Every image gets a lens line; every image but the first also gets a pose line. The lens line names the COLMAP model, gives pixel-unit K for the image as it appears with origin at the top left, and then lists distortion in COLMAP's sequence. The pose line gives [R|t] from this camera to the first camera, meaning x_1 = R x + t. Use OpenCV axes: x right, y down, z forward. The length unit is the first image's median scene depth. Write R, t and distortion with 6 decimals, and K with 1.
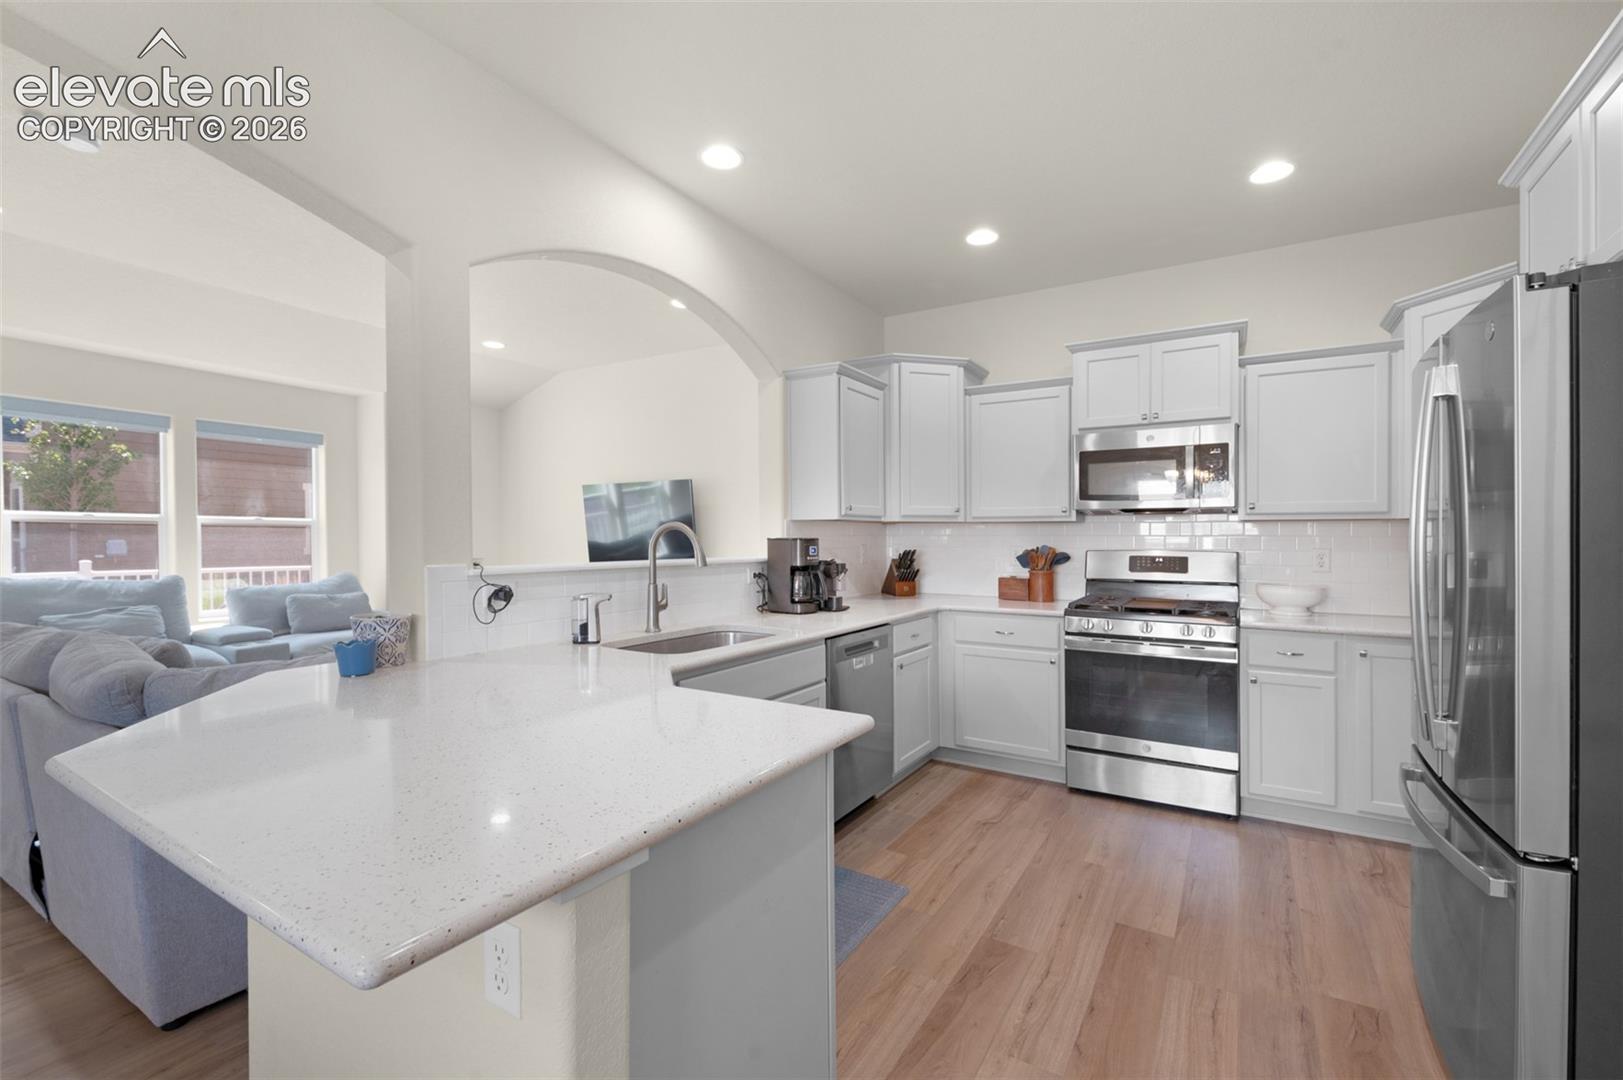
lens RADIAL K [[704.1, 0, 810.3], [0, 704.1, 519.7], [0, 0, 1]] dist [0.001250, -0.017946]
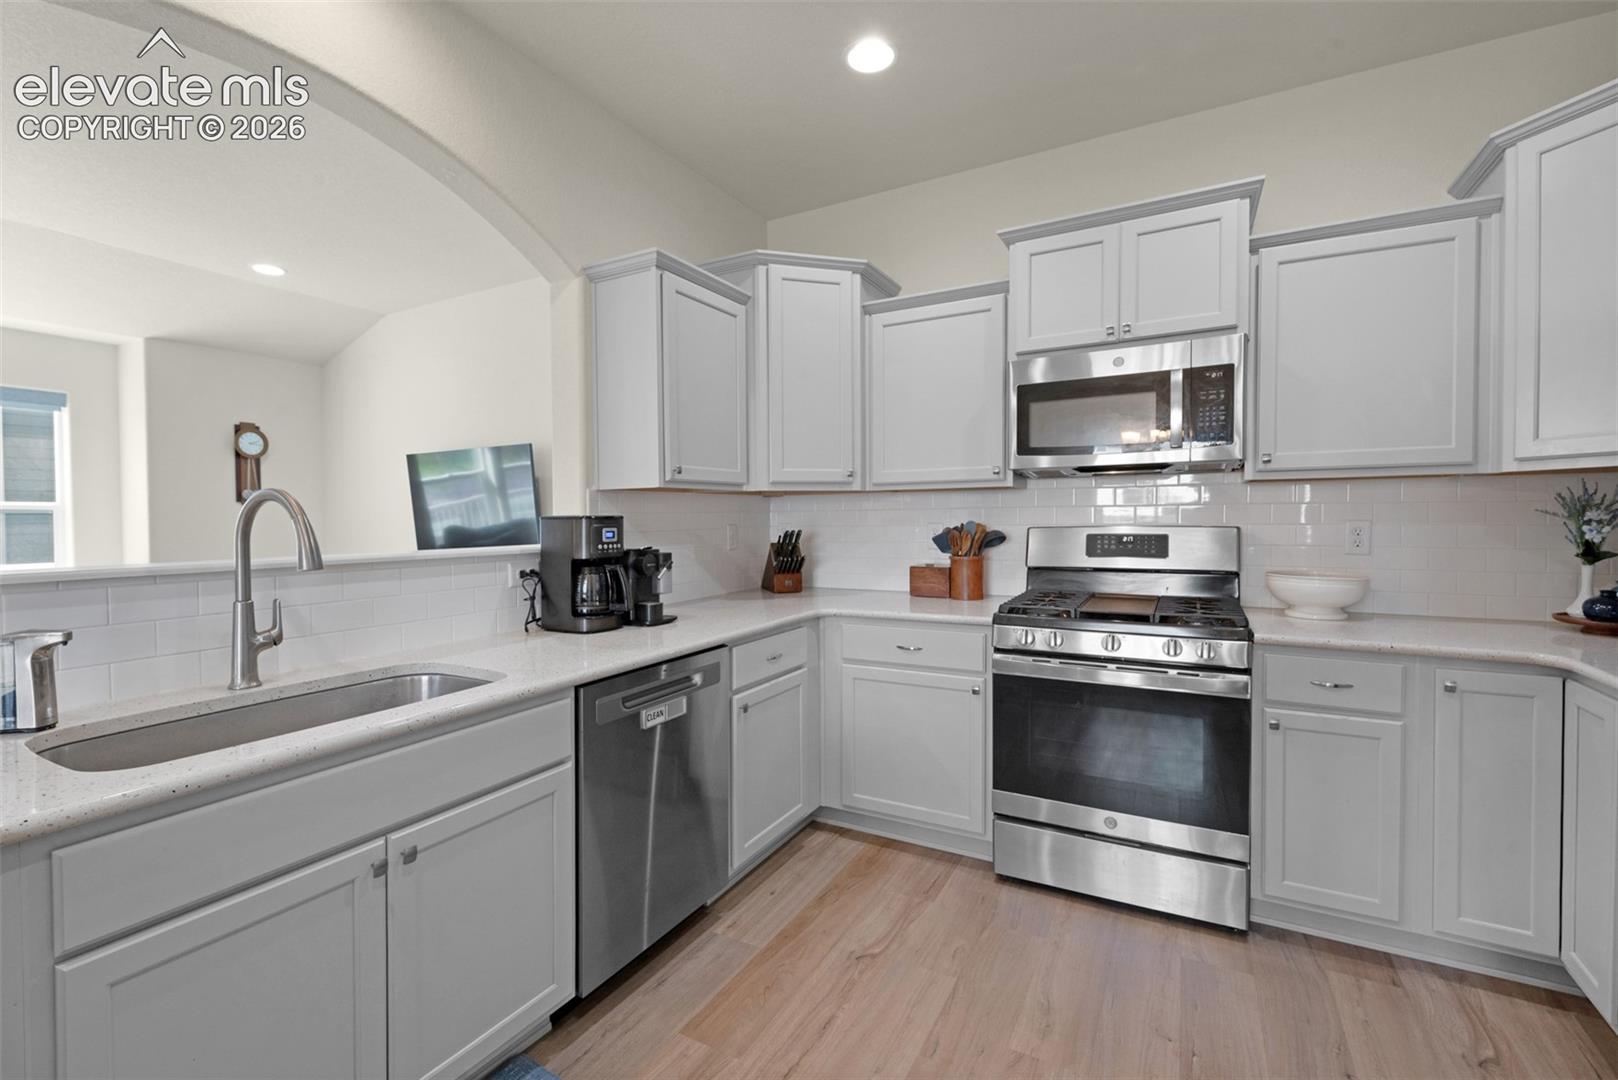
lens RADIAL K [[690.6, 0, 802.7], [0, 690.6, 537.7], [0, 0, 1]] dist [-0.004000, -0.008505]
pose [[0.999215, -0.015759, 0.036344, 0.154357], [0.013716, 0.998347, 0.055809, 0.012905], [-0.037164, -0.055266, 0.997780, 0.344247]]
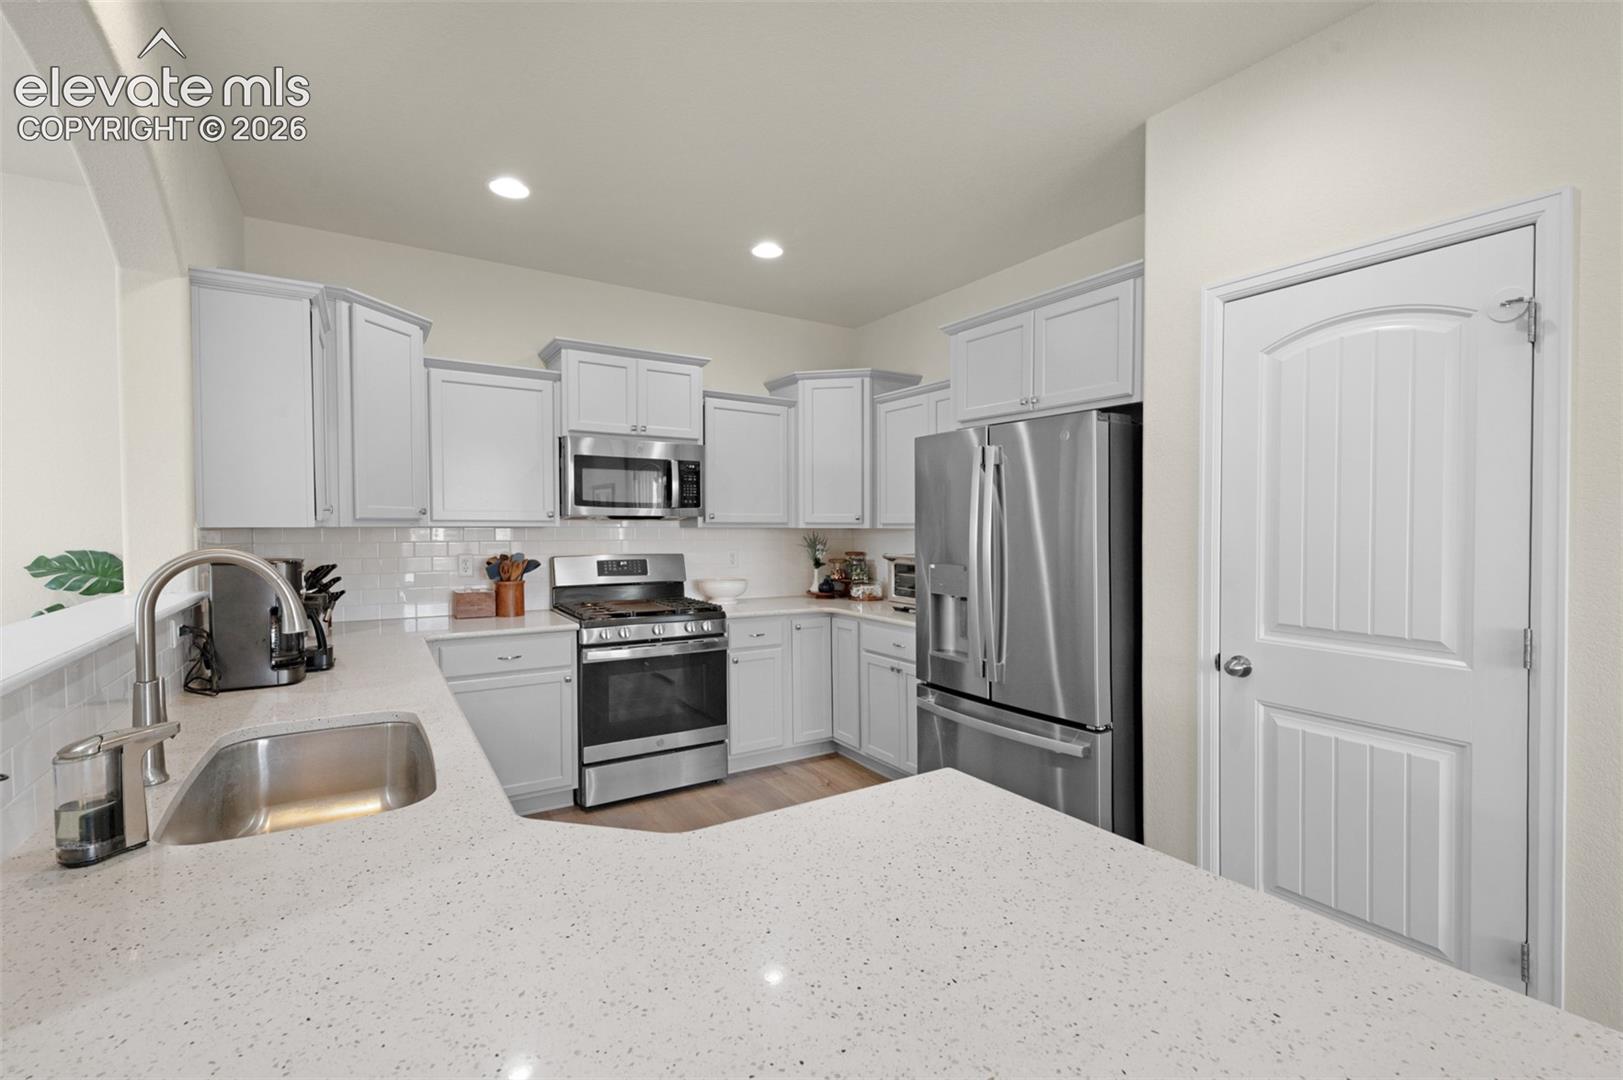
lens RADIAL K [[705.0, 0, 809.7], [0, 705.0, 530.9], [0, 0, 1]] dist [-0.001080, -0.010030]
pose [[0.440069, -0.009812, 0.897910, -0.354297], [-0.023643, 0.999467, 0.022510, -0.023546], [-0.897653, -0.031135, 0.439602, 0.311160]]
